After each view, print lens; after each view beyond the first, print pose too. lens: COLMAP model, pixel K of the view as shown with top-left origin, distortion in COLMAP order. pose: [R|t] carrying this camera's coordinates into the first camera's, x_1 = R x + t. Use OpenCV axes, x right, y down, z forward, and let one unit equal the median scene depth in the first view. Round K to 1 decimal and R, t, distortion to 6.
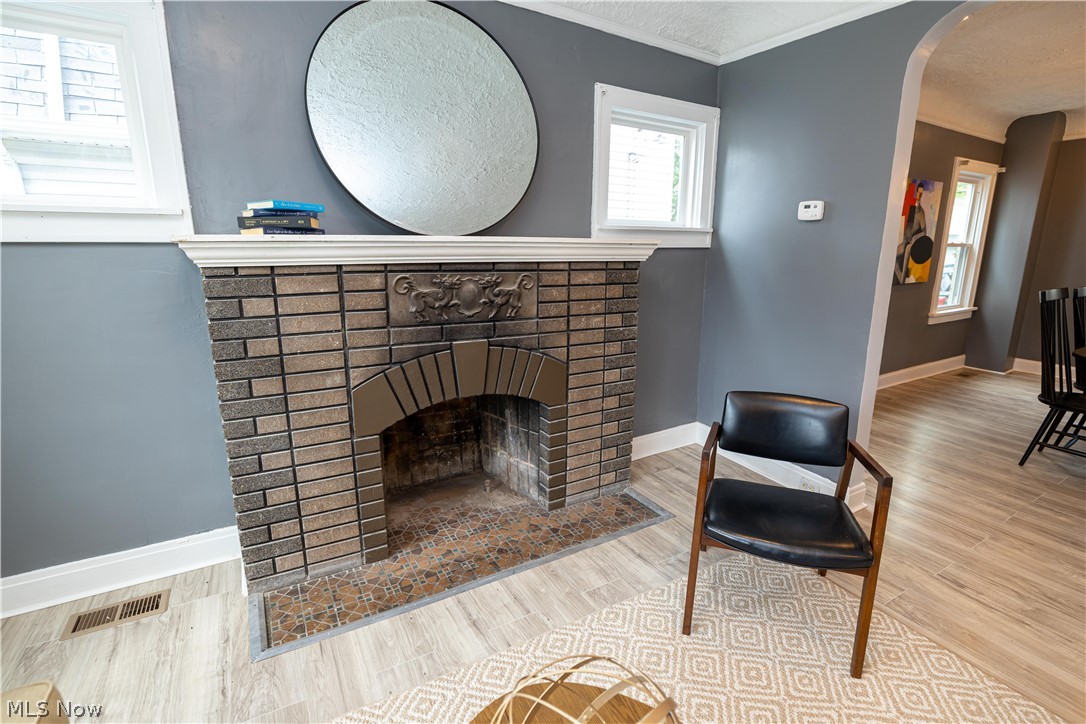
lens RADIAL K [[500.0, 0, 537.1], [0, 500.0, 358.1], [0, 0, 1]] dist [-0.020434, 0.003680]
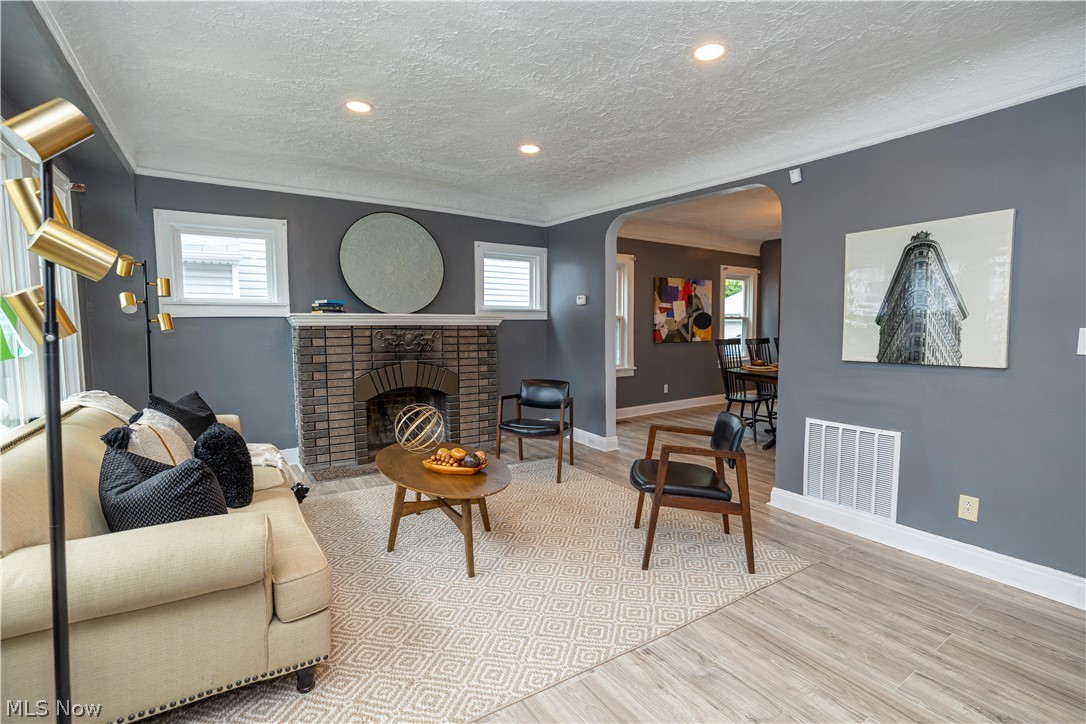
lens RADIAL K [[480.6, 0, 523.8], [0, 480.6, 365.8], [0, 0, 1]] dist [-0.023089, 0.003107]
pose [[0.999228, -0.009057, 0.038229, 0.263407], [0.014140, 0.990762, -0.134872, 0.254489], [-0.036655, 0.135309, 0.990125, -1.001908]]
